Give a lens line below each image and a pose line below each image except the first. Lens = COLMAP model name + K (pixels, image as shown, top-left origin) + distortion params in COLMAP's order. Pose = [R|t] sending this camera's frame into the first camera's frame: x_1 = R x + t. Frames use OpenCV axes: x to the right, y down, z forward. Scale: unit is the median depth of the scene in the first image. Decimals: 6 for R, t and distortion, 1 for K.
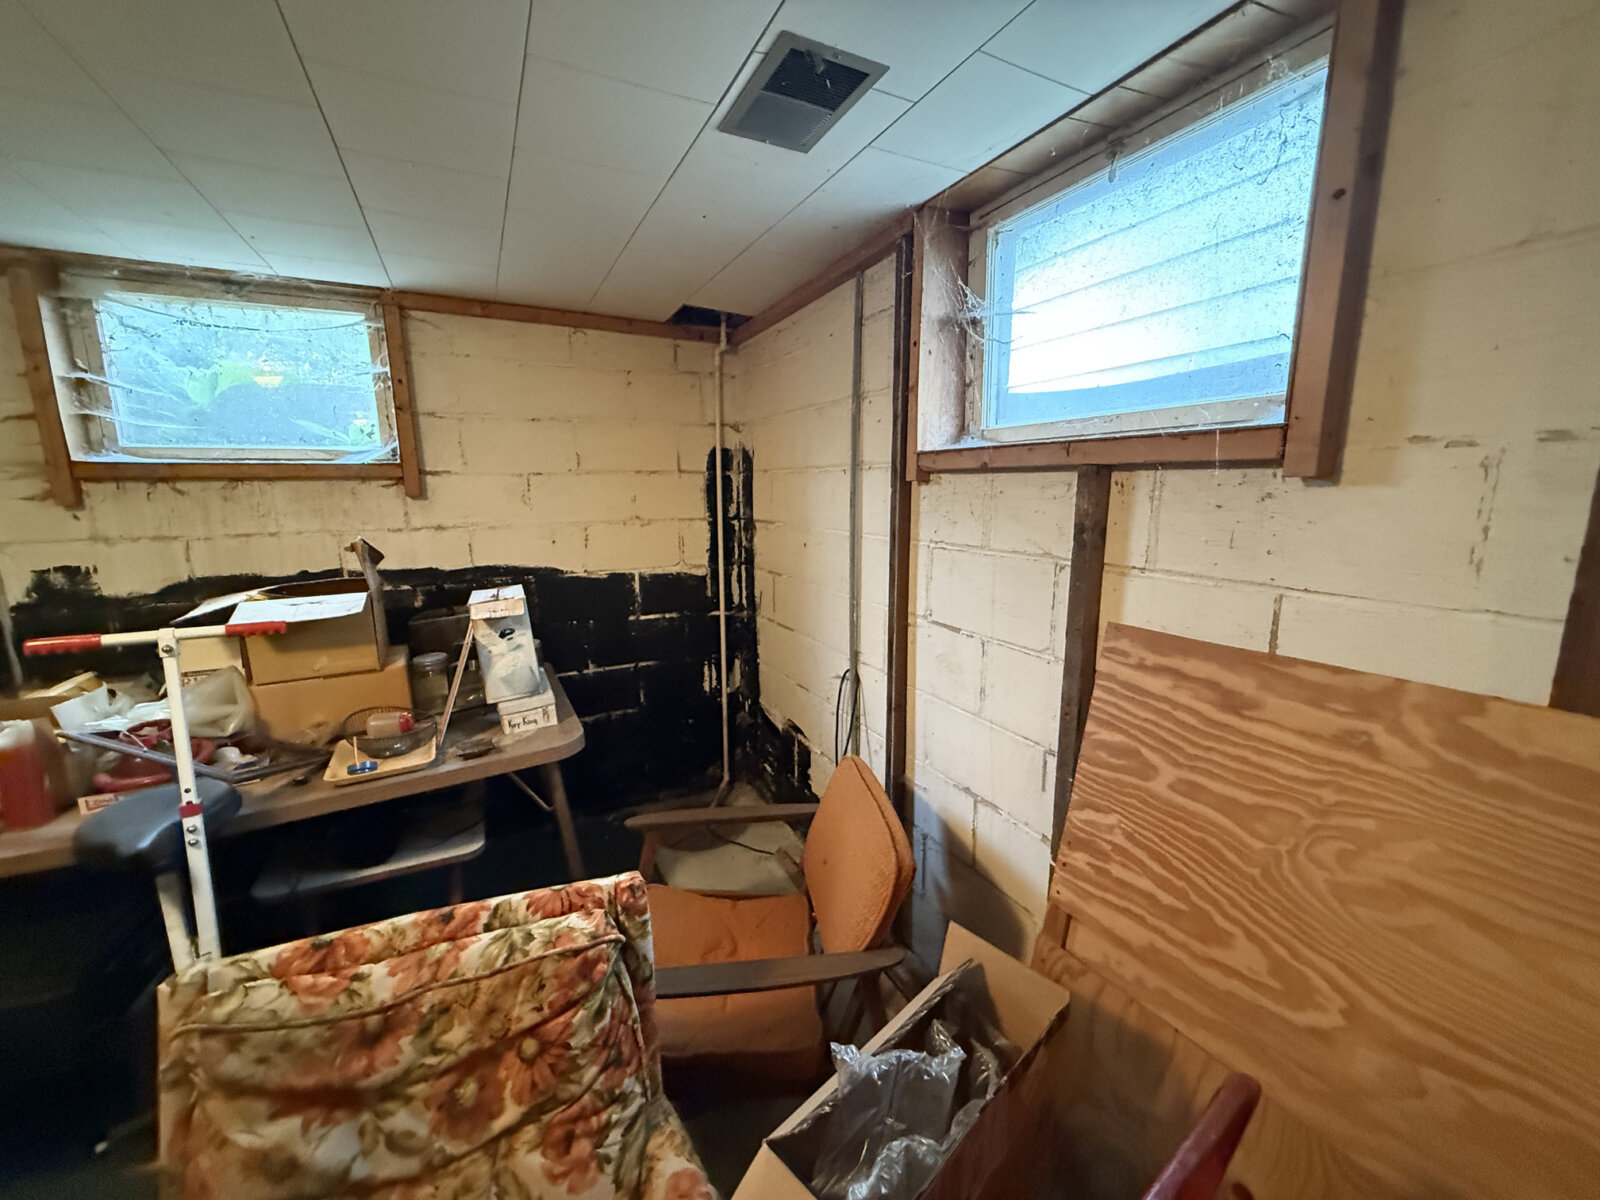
lens RADIAL K [[636.2, 0, 803.0], [0, 636.2, 601.8], [0, 0, 1]] dist [0.001400, -0.000077]
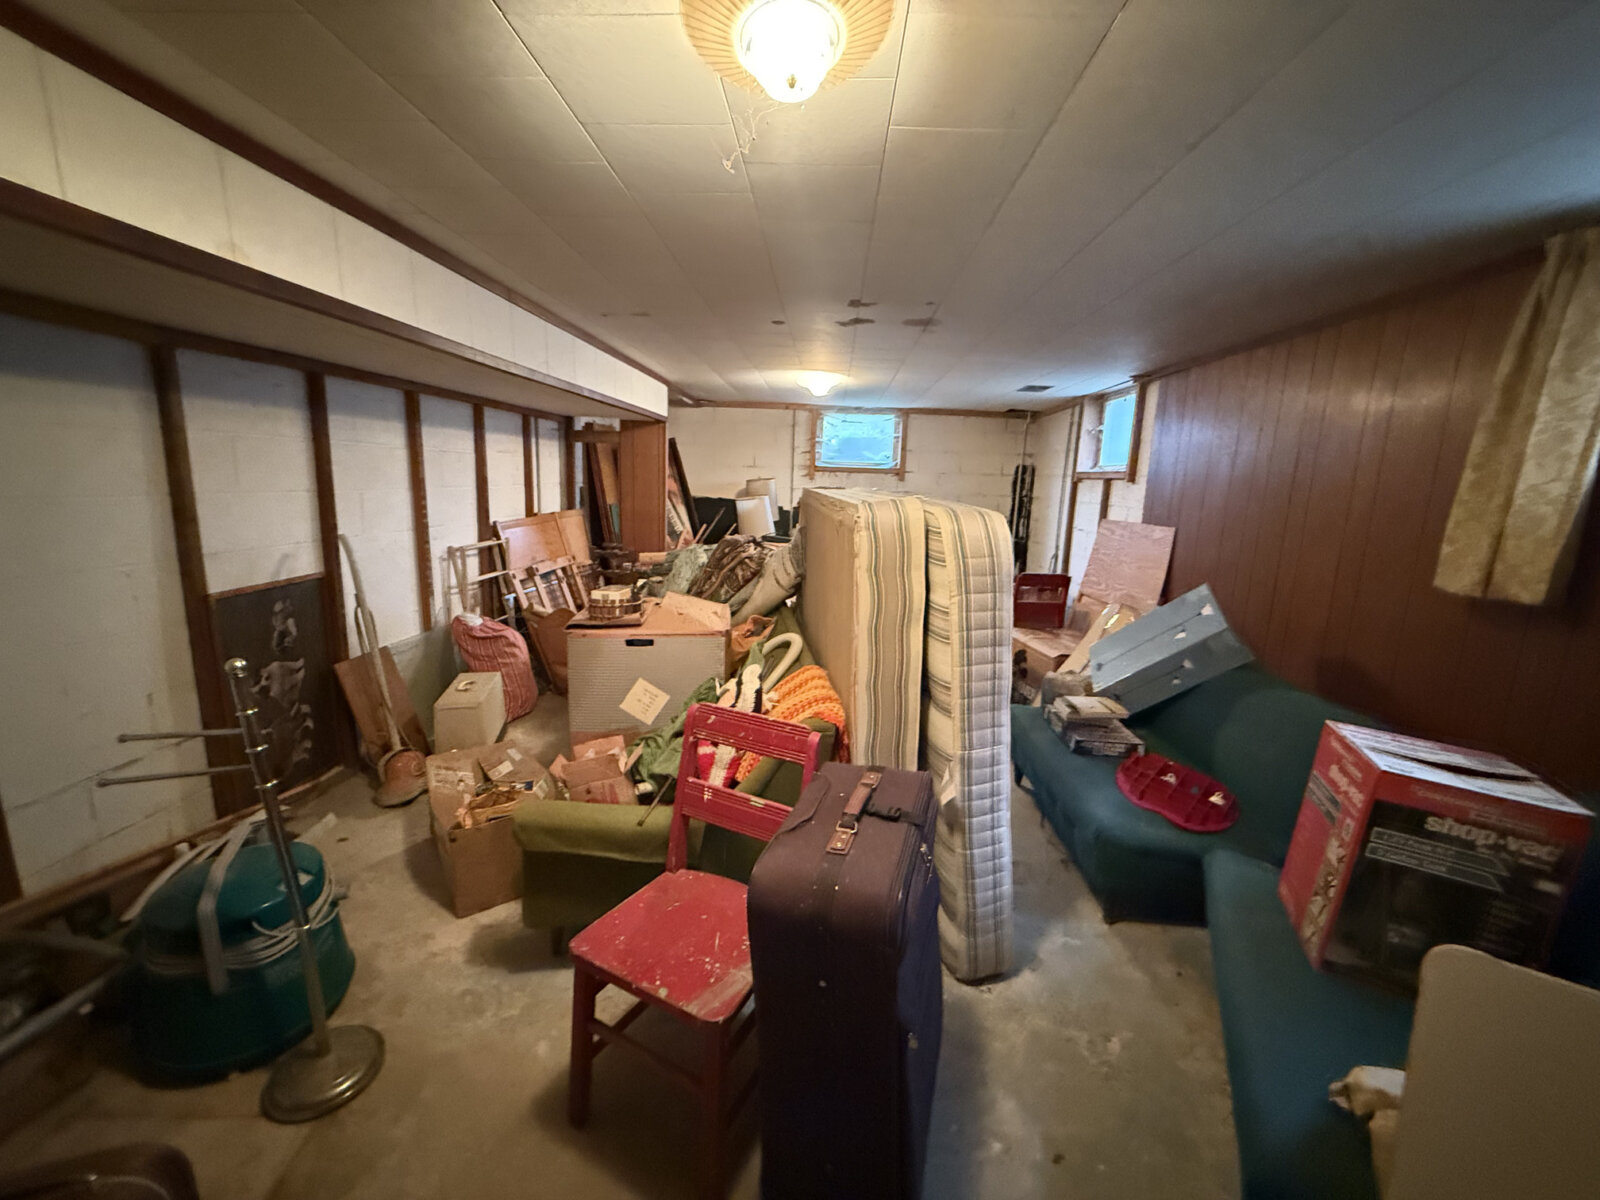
lens RADIAL K [[636.2, 0, 795.7], [0, 636.2, 598.9], [0, 0, 1]] dist [0.001400, -0.000077]
pose [[0.868561, 0.131155, -0.477911, 0.391889], [-0.129833, 0.990883, 0.035973, 0.314404], [0.478272, 0.030804, 0.877671, -1.678318]]
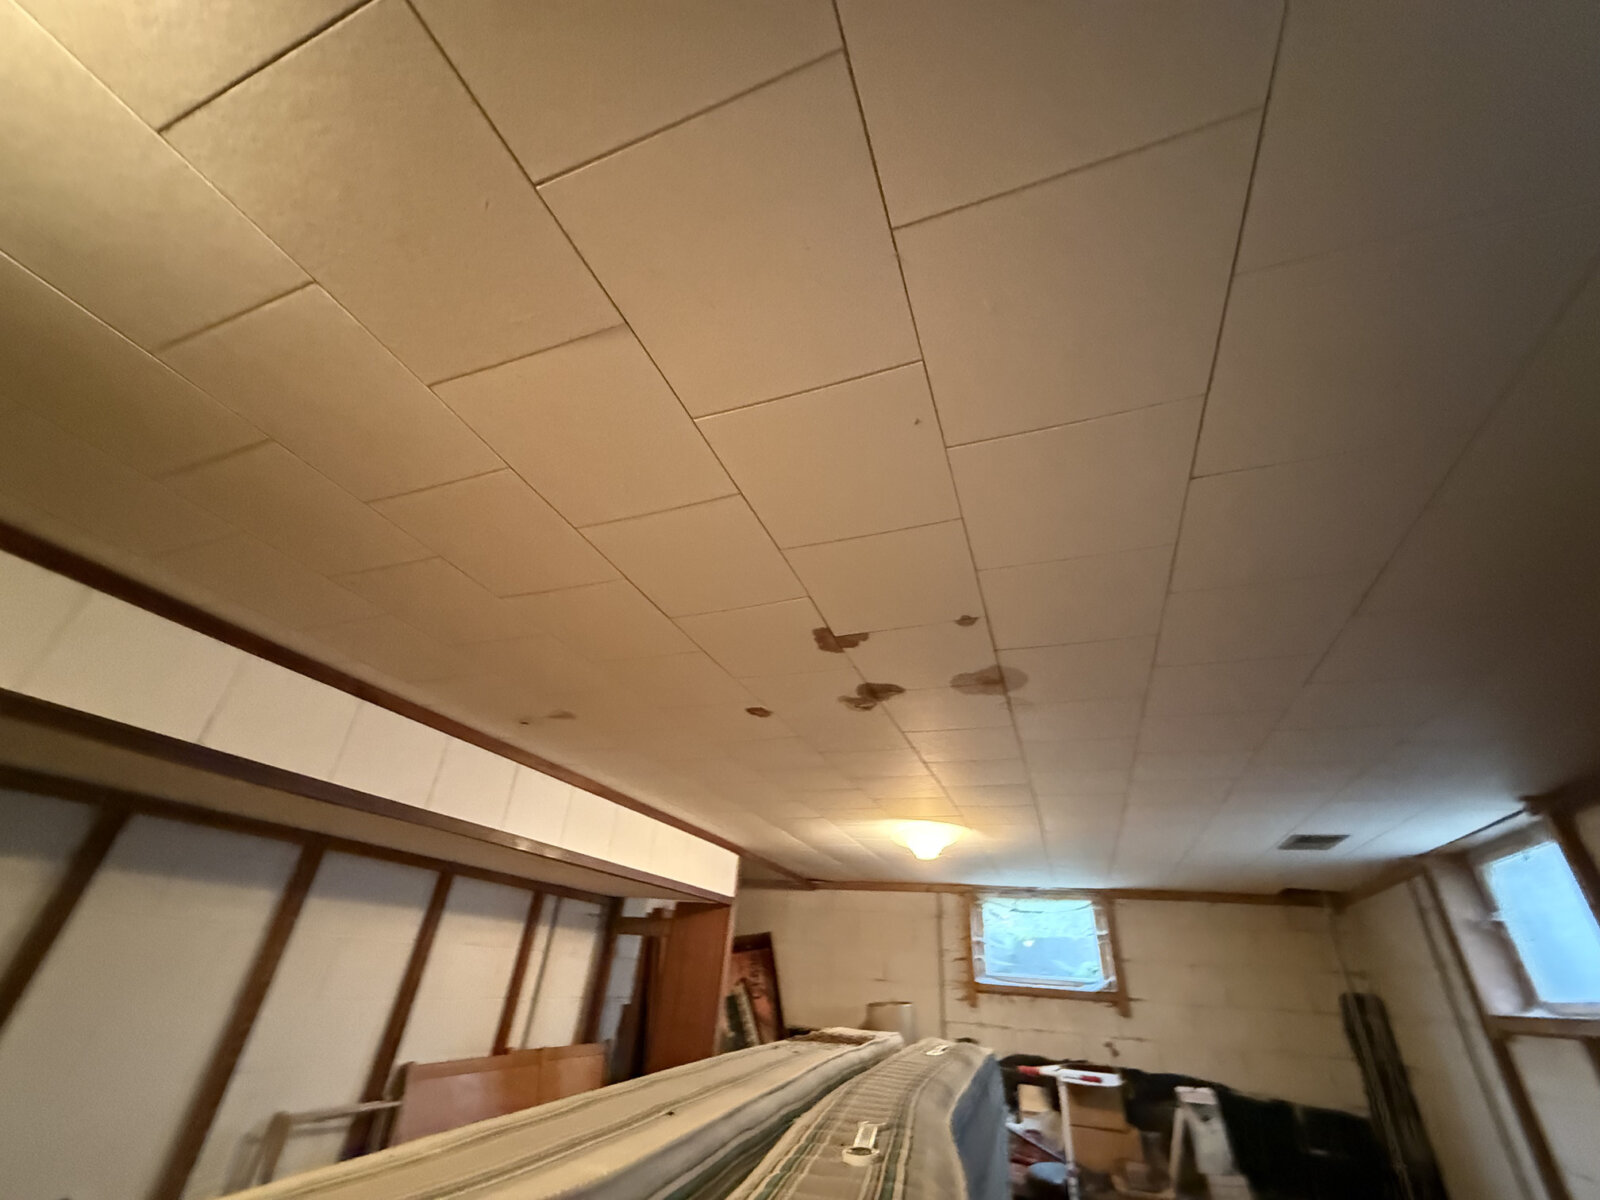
lens RADIAL K [[636.2, 0, 808.6], [0, 636.2, 608.7], [0, 0, 1]] dist [0.001400, -0.000077]
pose [[0.680270, -0.322243, -0.658326, 0.271334], [-0.201914, 0.781031, -0.590950, 0.158927], [0.704602, 0.534930, 0.466246, -0.946258]]
